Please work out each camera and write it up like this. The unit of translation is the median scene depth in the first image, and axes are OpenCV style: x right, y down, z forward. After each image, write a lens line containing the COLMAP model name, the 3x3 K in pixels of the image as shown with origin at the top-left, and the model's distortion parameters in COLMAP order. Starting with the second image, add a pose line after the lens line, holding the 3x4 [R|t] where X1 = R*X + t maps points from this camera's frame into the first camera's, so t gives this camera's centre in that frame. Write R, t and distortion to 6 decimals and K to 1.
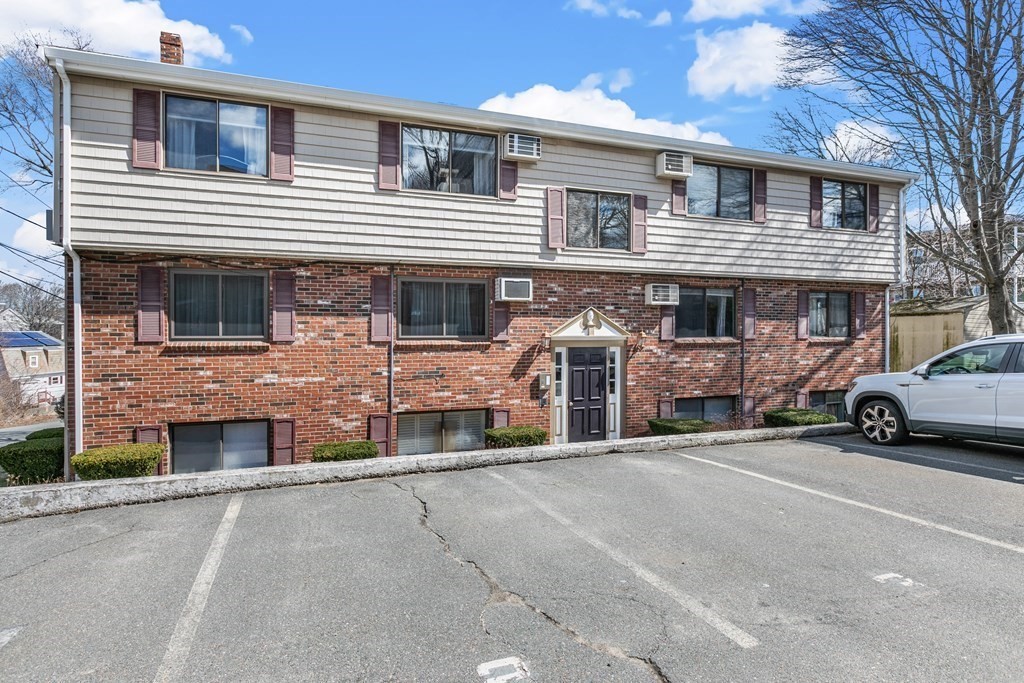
lens RADIAL K [[514.7, 0, 512.0], [0, 514.7, 333.7], [0, 0, 1]] dist [-0.000144, -0.000259]
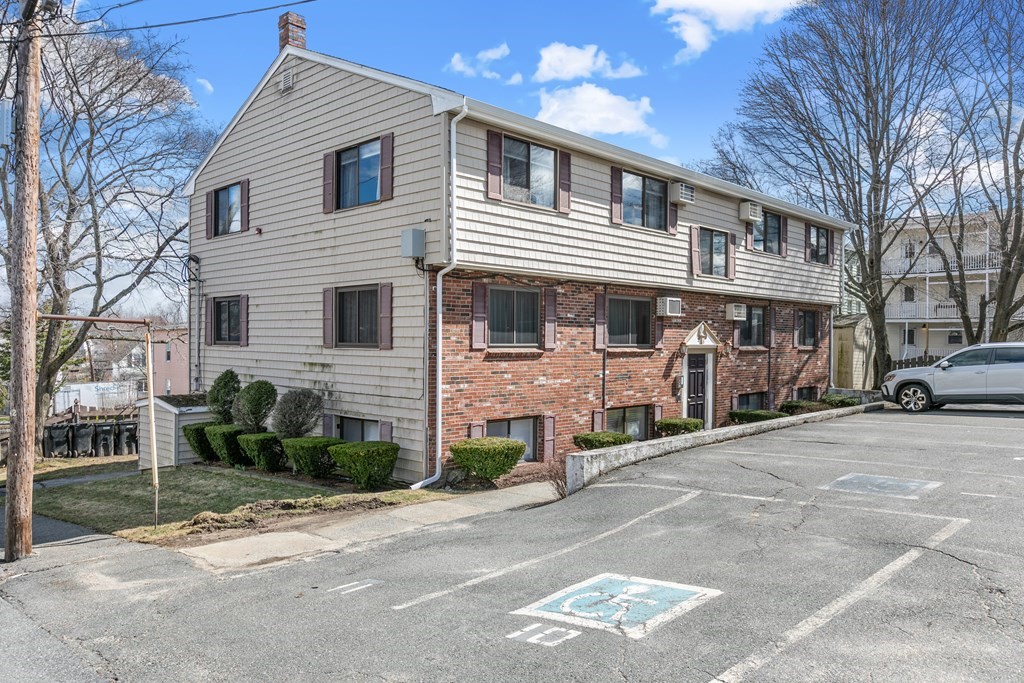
lens RADIAL K [[728.9, 0, 512.0], [0, 728.9, 341.5], [0, 0, 1]] dist [0.029123, 0.000897]
pose [[0.891513, 0.005400, 0.452963, -1.144340], [-0.006080, 0.999982, 0.000045, -0.000550], [-0.452955, -0.002794, 0.891529, -0.391584]]
